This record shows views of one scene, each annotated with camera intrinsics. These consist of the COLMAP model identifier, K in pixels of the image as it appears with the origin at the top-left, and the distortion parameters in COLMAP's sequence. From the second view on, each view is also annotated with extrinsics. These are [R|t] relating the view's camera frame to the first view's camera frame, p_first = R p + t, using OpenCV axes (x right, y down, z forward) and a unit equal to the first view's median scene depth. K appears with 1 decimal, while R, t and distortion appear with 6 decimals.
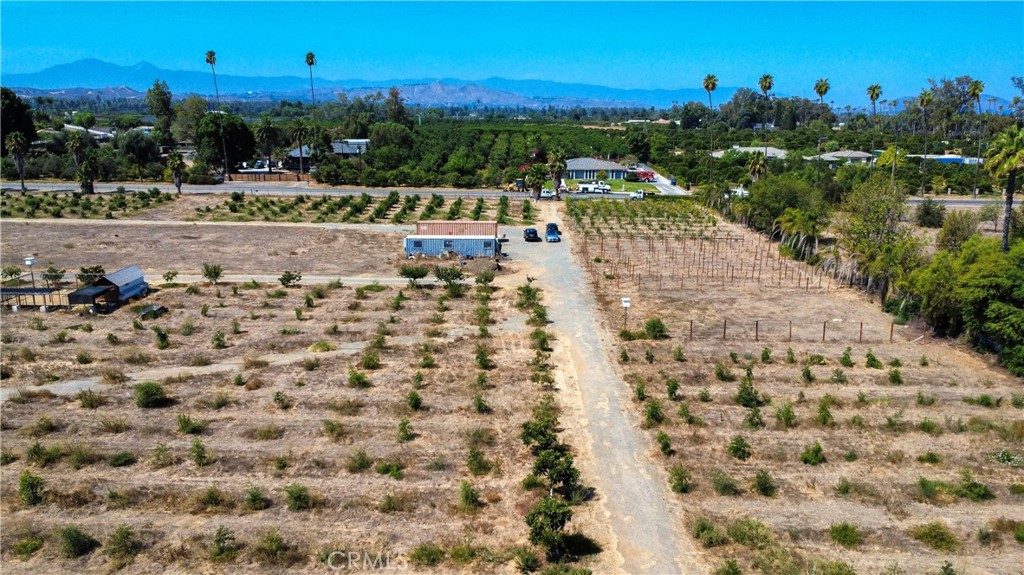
lens RADIAL K [[779.0, 0, 518.6], [0, 779.0, 290.4], [0, 0, 1]] dist [0.003198, -0.004620]
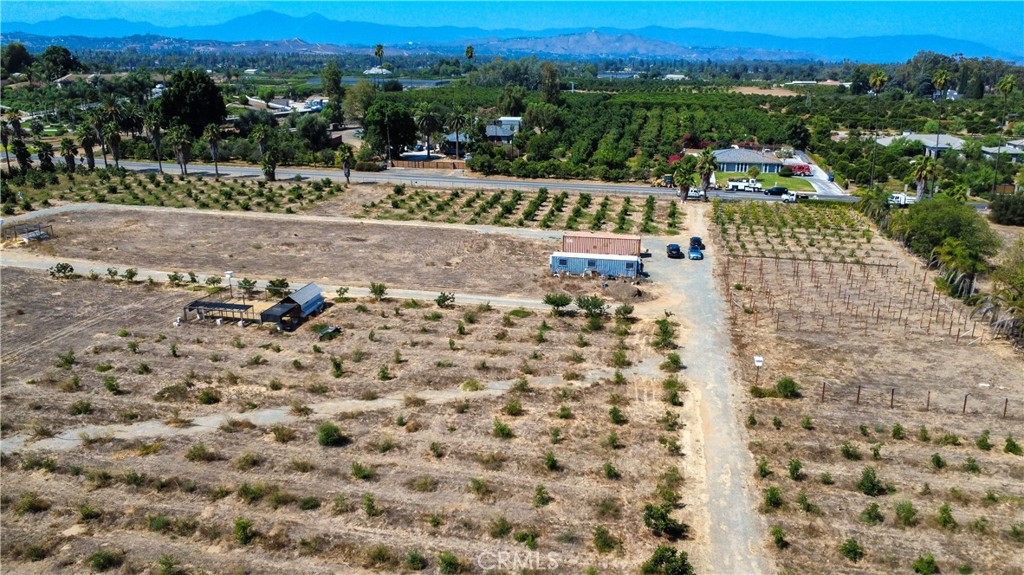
lens RADIAL K [[780.6, 0, 515.4], [0, 780.6, 288.7], [0, 0, 1]] dist [0.003027, -0.010281]
pose [[0.981090, 0.055585, -0.185398, 0.006306], [-0.044667, 0.997041, 0.062557, -0.103079], [0.188327, -0.053093, 0.980670, -0.056280]]
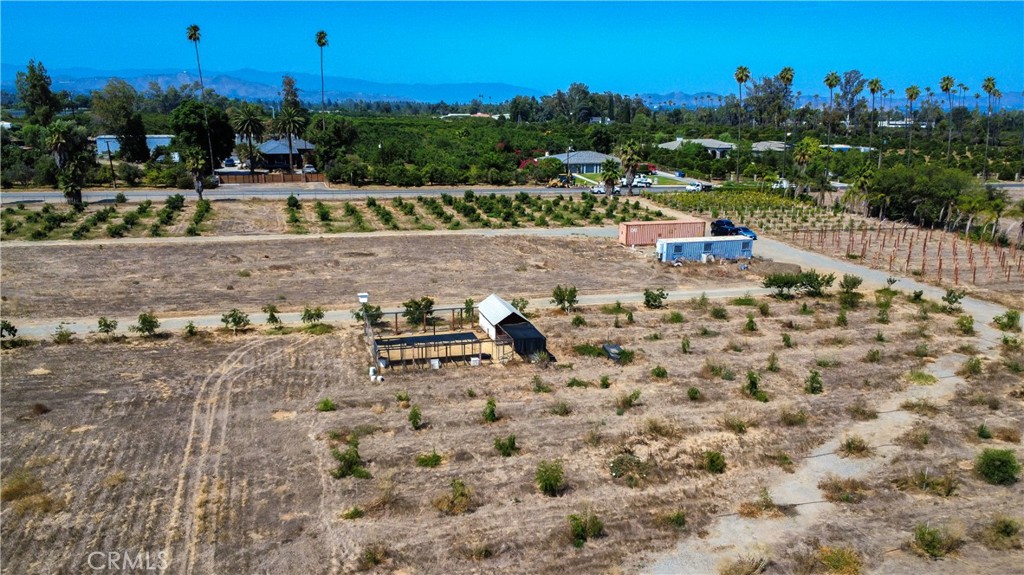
lens RADIAL K [[780.6, 0, 515.4], [0, 780.6, 288.7], [0, 0, 1]] dist [0.003027, -0.010281]
pose [[0.955797, -0.062670, 0.287270, -0.669949], [0.061381, 0.998023, 0.013499, -0.044962], [-0.287548, 0.004731, 0.957755, 0.246511]]
